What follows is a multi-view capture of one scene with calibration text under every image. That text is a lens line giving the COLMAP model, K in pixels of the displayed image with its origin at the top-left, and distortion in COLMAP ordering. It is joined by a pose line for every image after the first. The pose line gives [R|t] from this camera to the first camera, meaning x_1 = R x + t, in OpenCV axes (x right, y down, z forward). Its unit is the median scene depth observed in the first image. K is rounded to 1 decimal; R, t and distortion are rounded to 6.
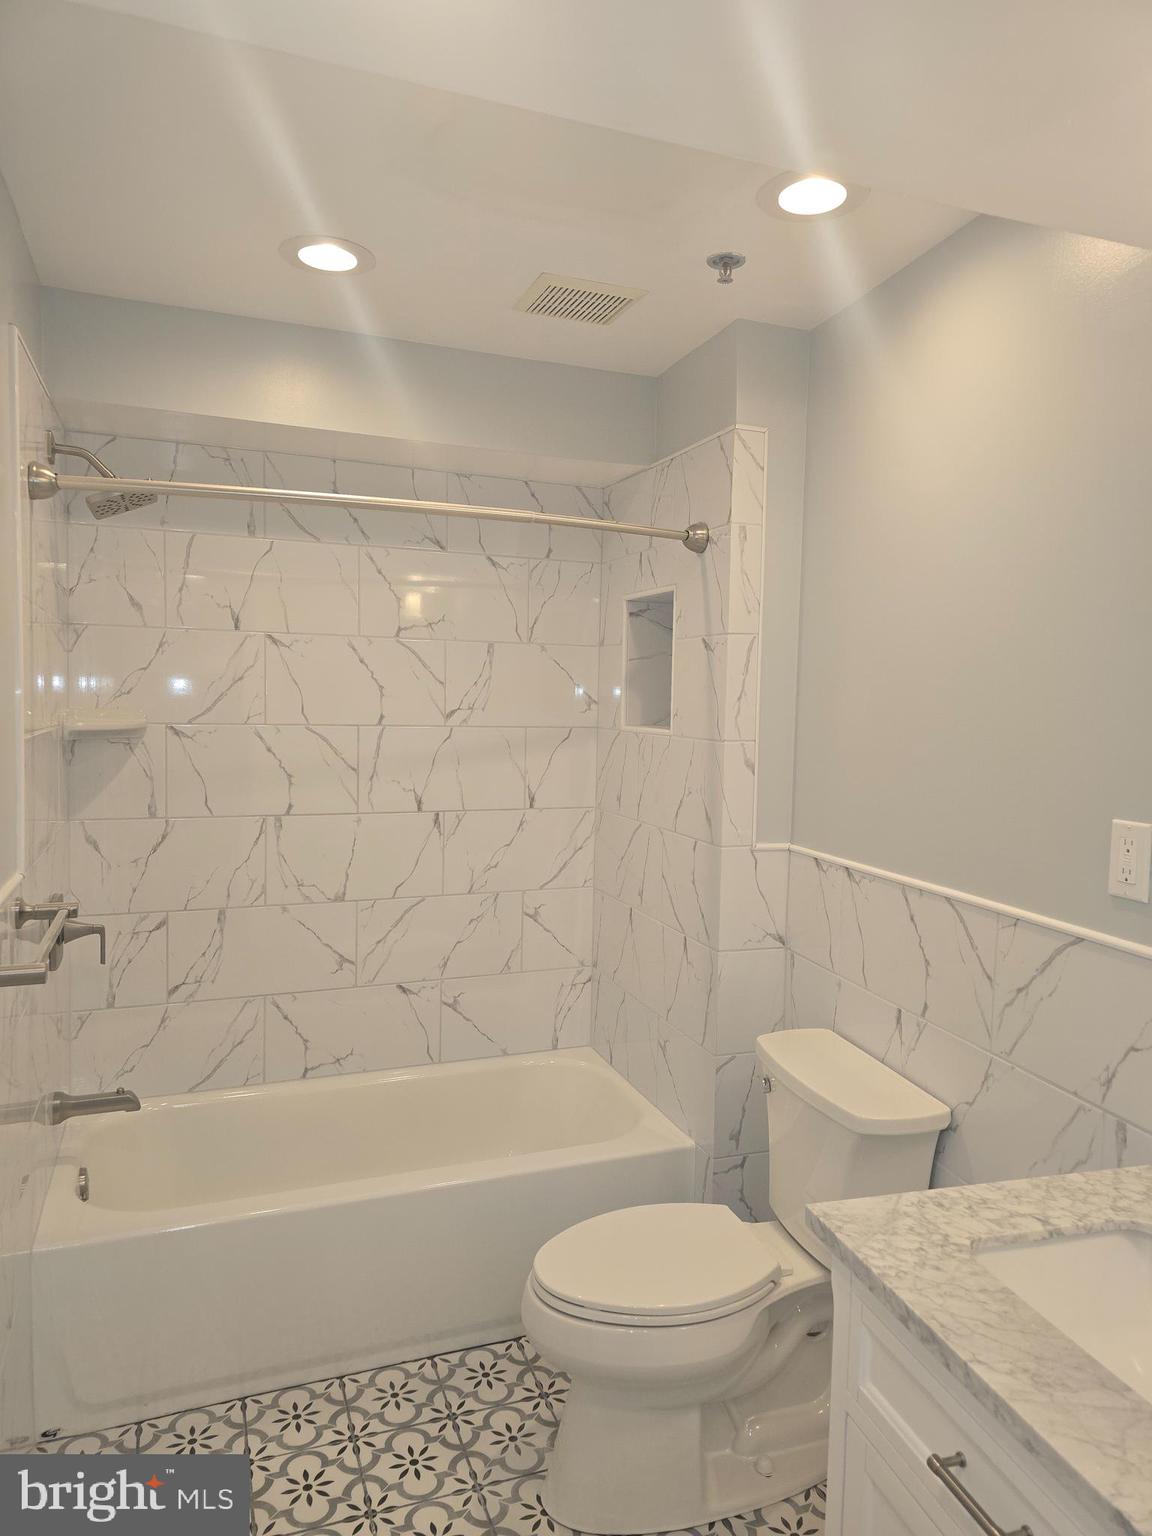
lens RADIAL K [[1029.2, 0, 578.4], [0, 1029.2, 766.4], [0, 0, 1]] dist [0.064999, -0.055964]
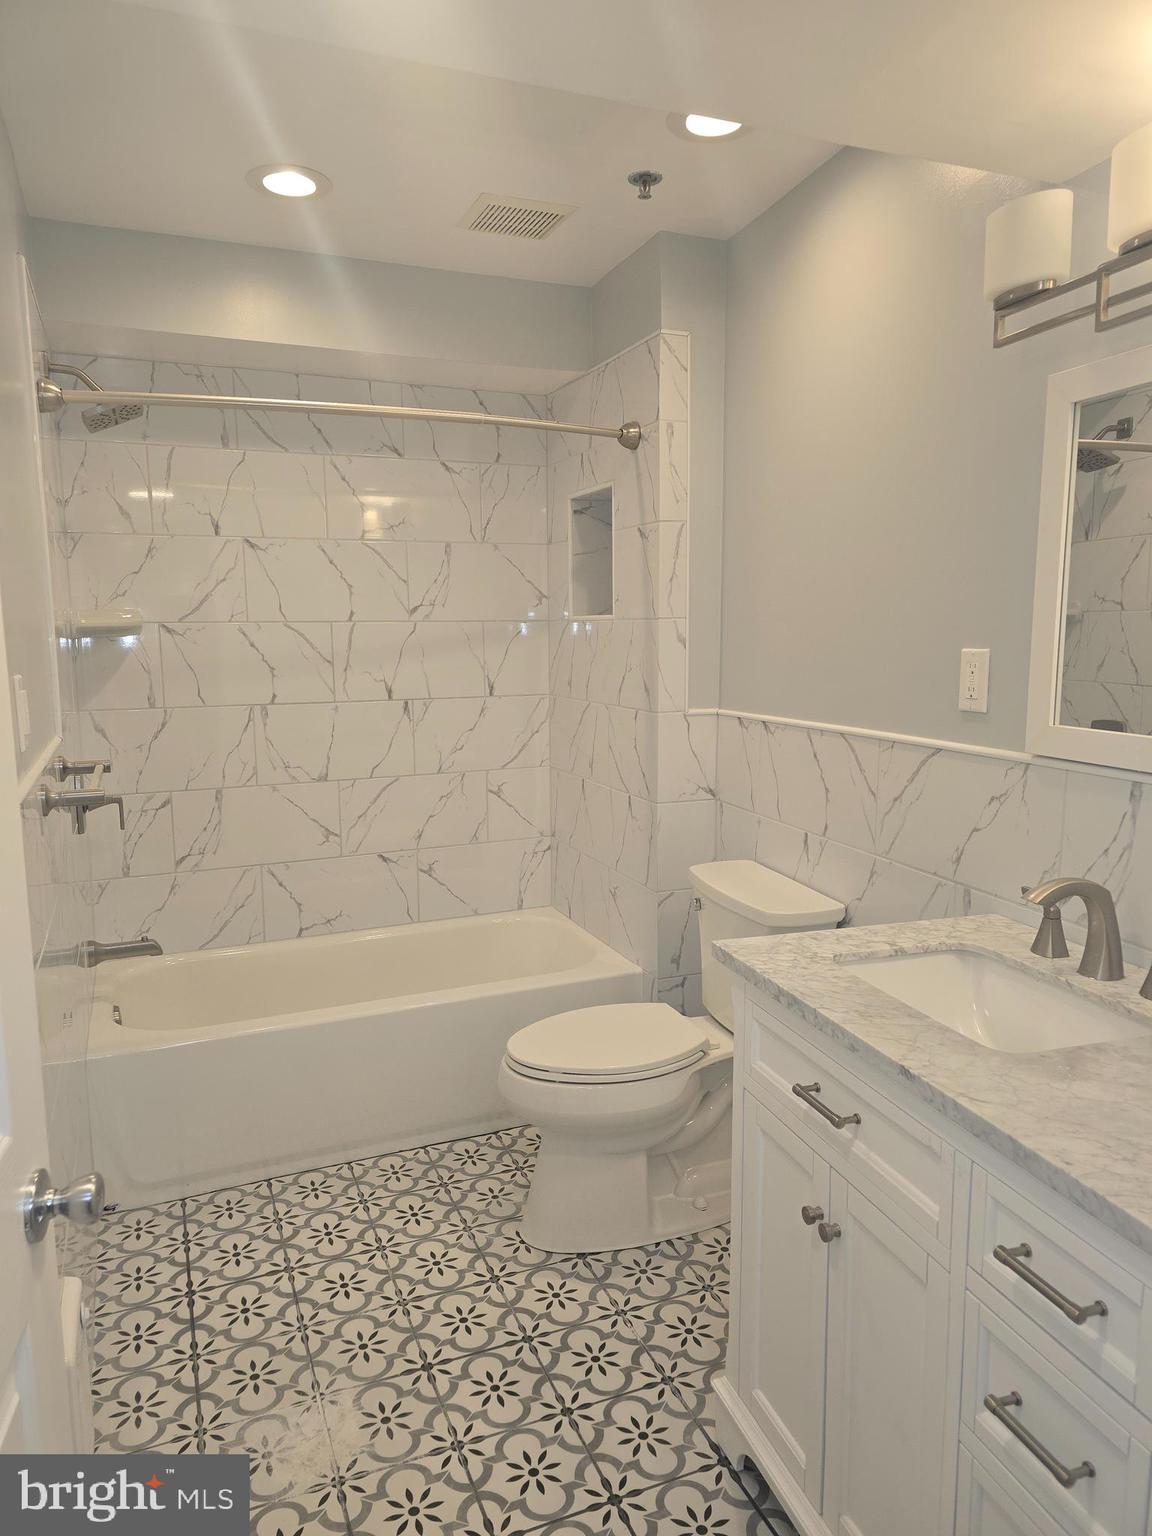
lens RADIAL K [[1029.2, 0, 556.5], [0, 1029.2, 774.9], [0, 0, 1]] dist [0.064999, -0.055964]
pose [[0.999295, -0.033883, 0.016140, 0.005286], [0.032571, 0.996605, 0.075610, 0.061035], [-0.018647, -0.075031, 0.997007, -0.153007]]
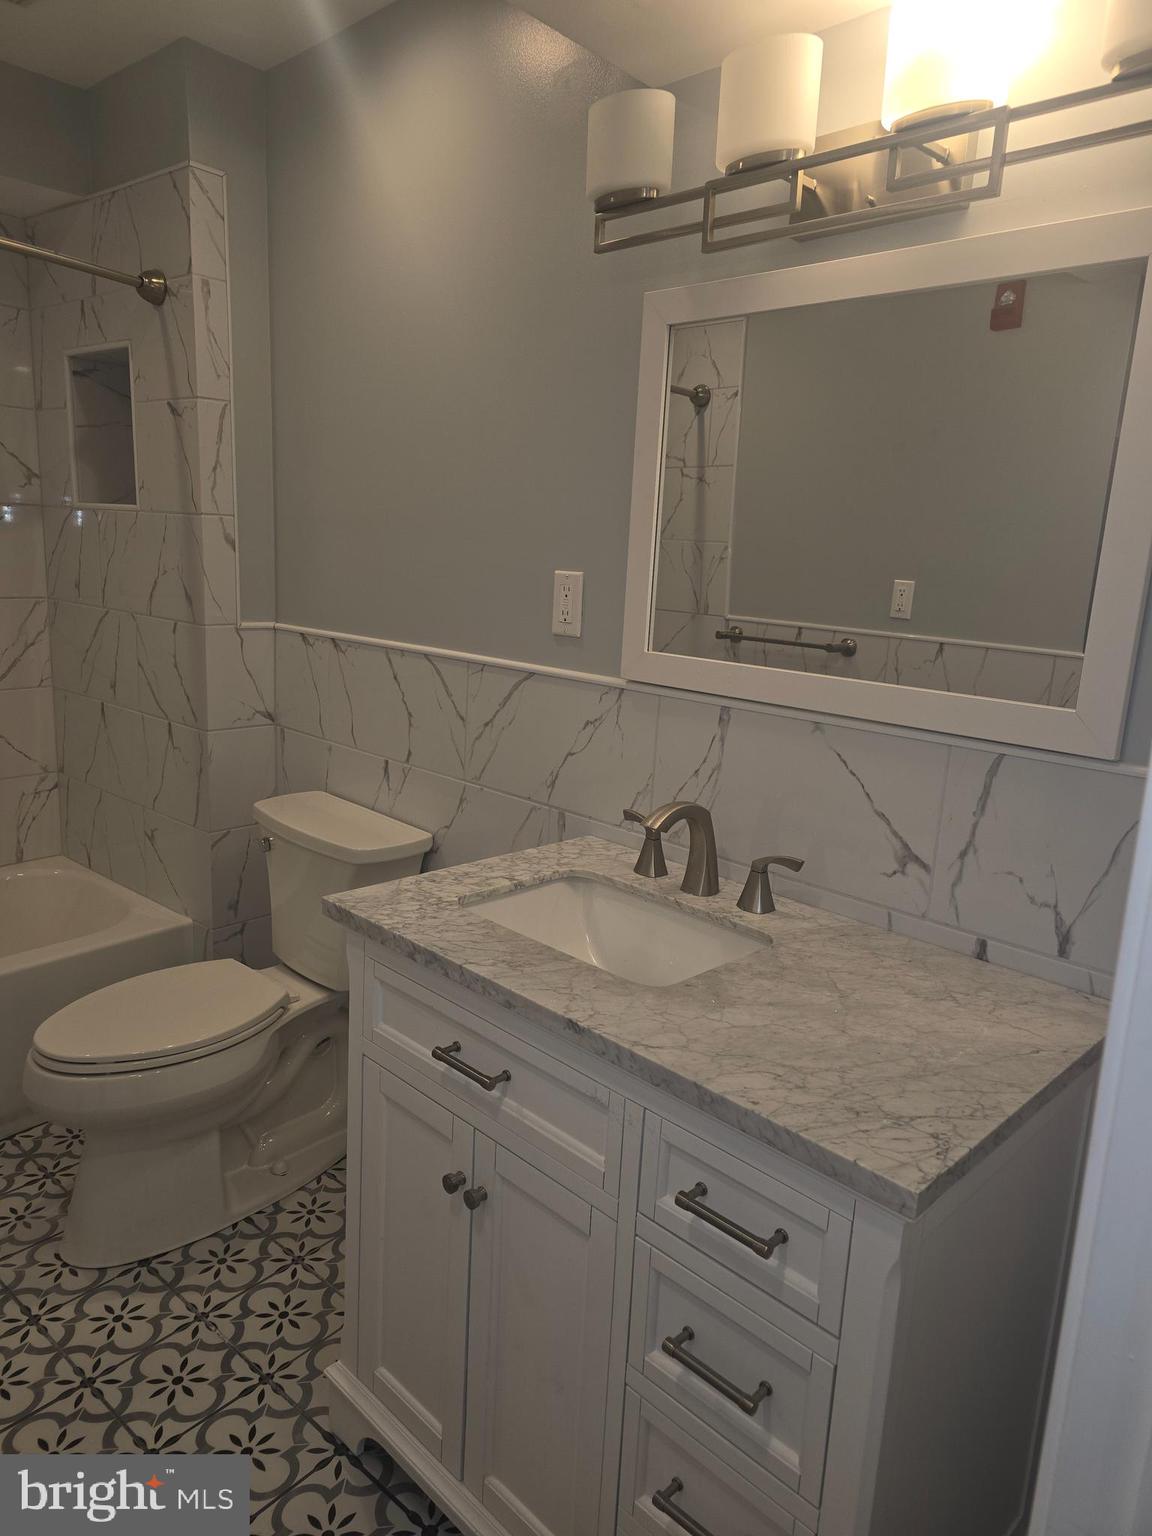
lens RADIAL K [[1029.2, 0, 577.4], [0, 1029.2, 766.4], [0, 0, 1]] dist [0.064999, -0.055964]
pose [[0.874060, -0.081097, 0.479002, -0.038644], [0.002888, 0.986819, 0.161803, 0.054822], [-0.485810, -0.140043, 0.862773, -0.052282]]
